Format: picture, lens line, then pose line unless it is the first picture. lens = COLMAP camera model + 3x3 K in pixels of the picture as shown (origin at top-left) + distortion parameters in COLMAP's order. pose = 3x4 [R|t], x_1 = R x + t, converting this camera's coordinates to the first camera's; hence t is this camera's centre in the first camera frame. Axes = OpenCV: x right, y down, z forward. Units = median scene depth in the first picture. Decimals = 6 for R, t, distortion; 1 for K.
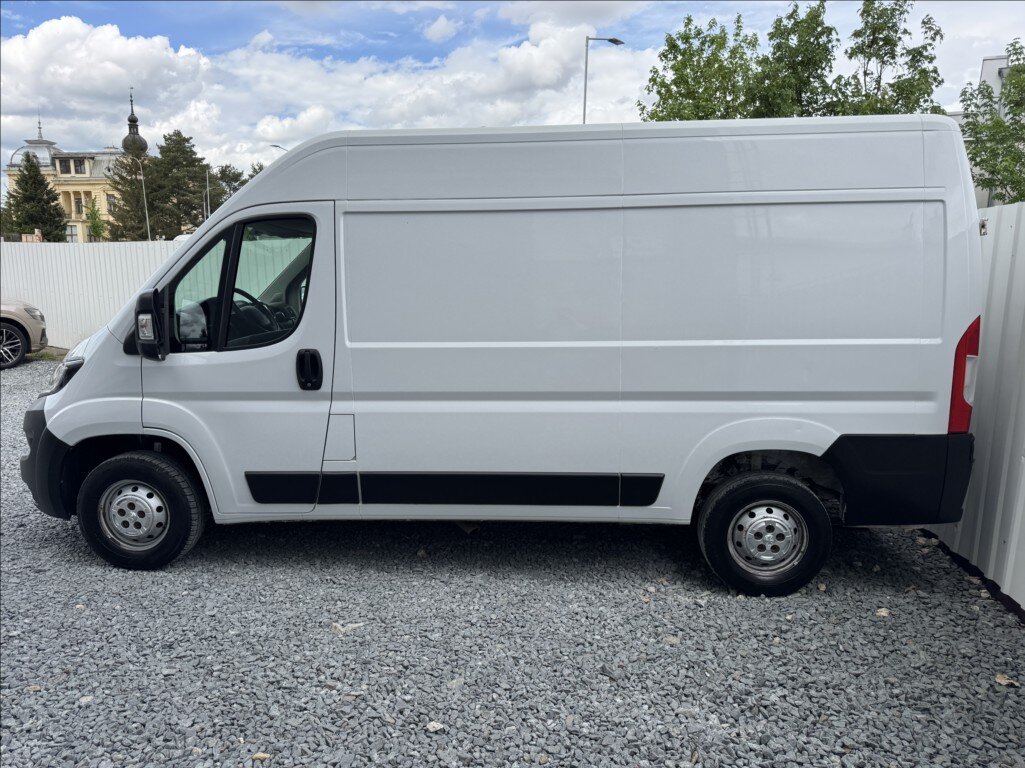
lens RADIAL K [[755.7, 0, 515.5], [0, 755.7, 384.6], [0, 0, 1]] dist [0.010368, -0.008793]
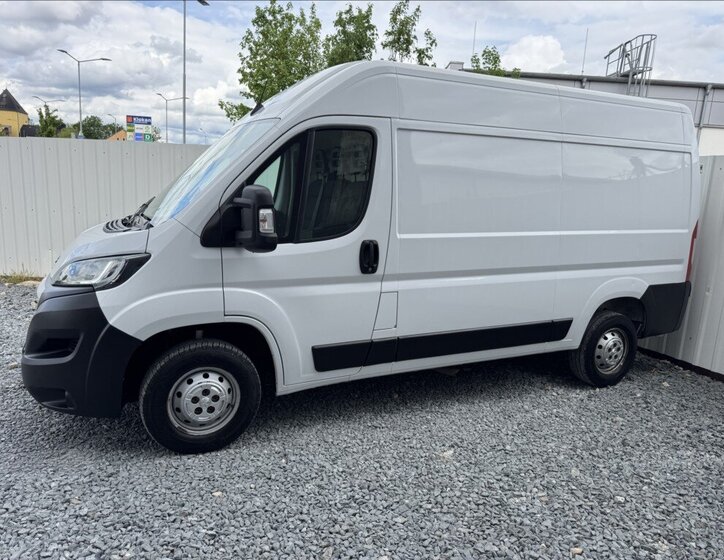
lens RADIAL K [[549.4, 0, 362.0], [0, 549.4, 280.0], [0, 0, 1]] dist [0.013721, -0.003622]
pose [[0.856670, -0.049066, 0.513526, -0.831848], [0.036454, 0.998736, 0.034613, -0.015330], [-0.514575, -0.010932, 0.857376, 0.281076]]
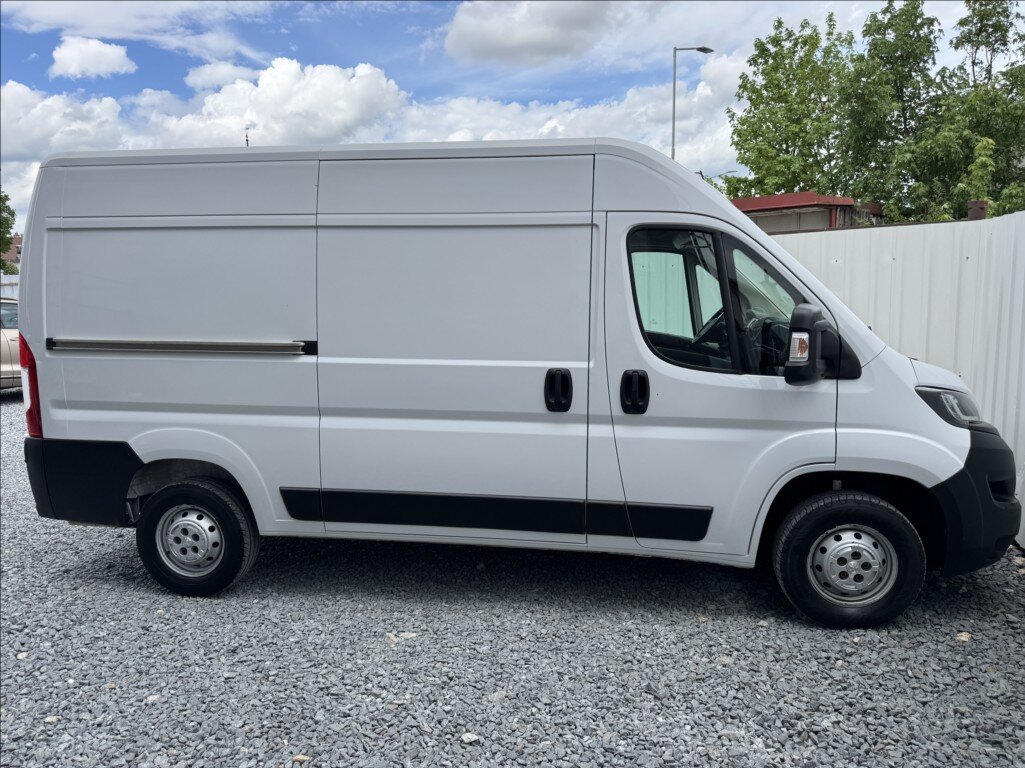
lens RADIAL K [[757.6, 0, 516.2], [0, 757.6, 384.1], [0, 0, 1]] dist [0.002451, -0.003930]
pose [[0.990737, -0.018919, -0.134469, 0.076967], [0.015890, 0.999596, -0.023562, 0.003864], [0.134861, 0.021207, 0.990638, -0.002337]]
